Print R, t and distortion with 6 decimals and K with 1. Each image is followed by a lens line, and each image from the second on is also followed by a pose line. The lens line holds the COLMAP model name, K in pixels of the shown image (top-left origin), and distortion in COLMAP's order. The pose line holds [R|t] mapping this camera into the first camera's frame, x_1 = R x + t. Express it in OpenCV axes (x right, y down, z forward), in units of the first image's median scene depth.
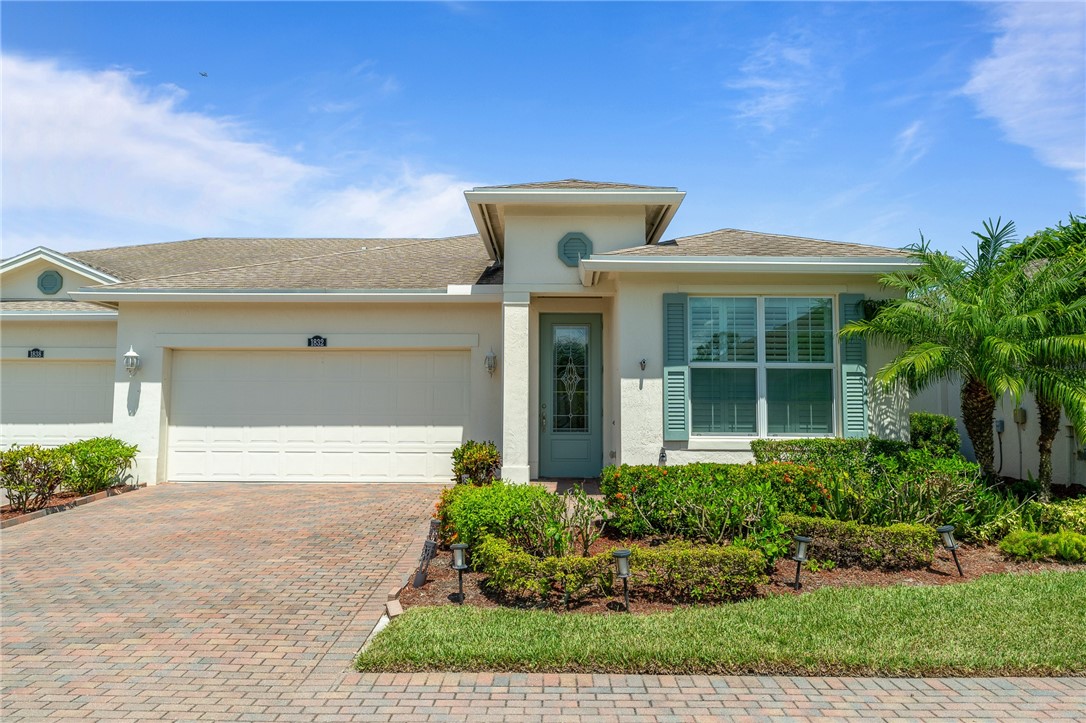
lens RADIAL K [[728.9, 0, 543.1], [0, 728.9, 363.1], [0, 0, 1]] dist [0.003548, -0.002488]
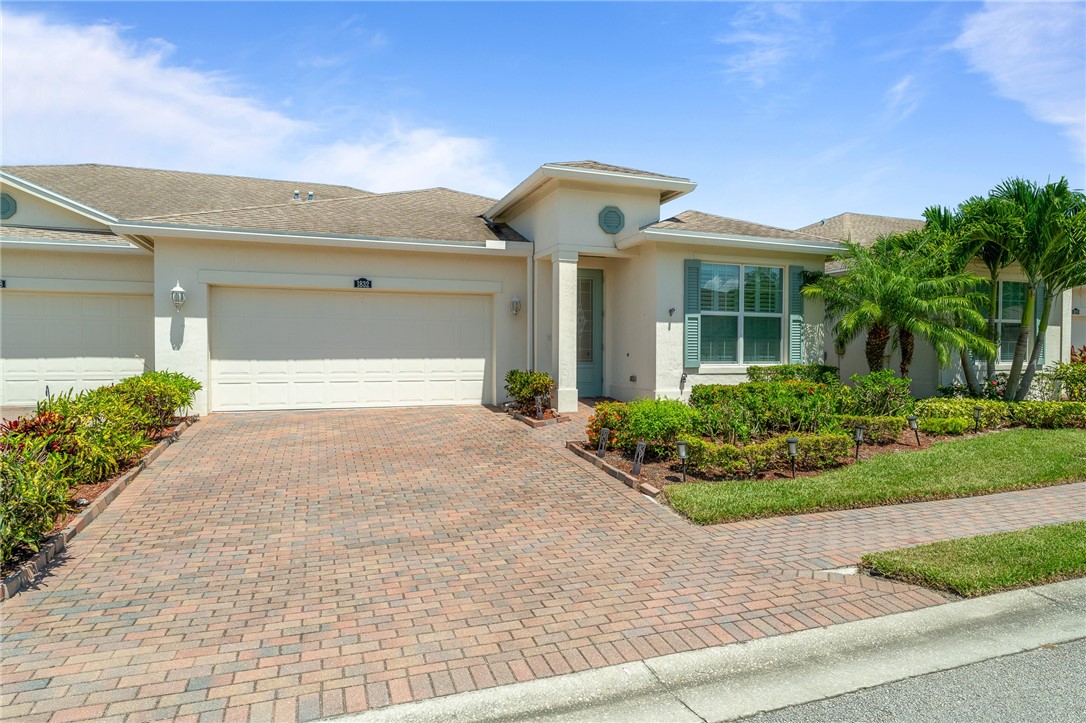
lens RADIAL K [[637.4, 0, 543.5], [0, 637.4, 360.0], [0, 0, 1]] dist [-0.001148, 0.000384]
pose [[0.934022, -0.006822, 0.357149, -0.500771], [-0.025303, 0.996043, 0.085197, -0.003563], [-0.356317, -0.088612, 0.930154, -0.021524]]
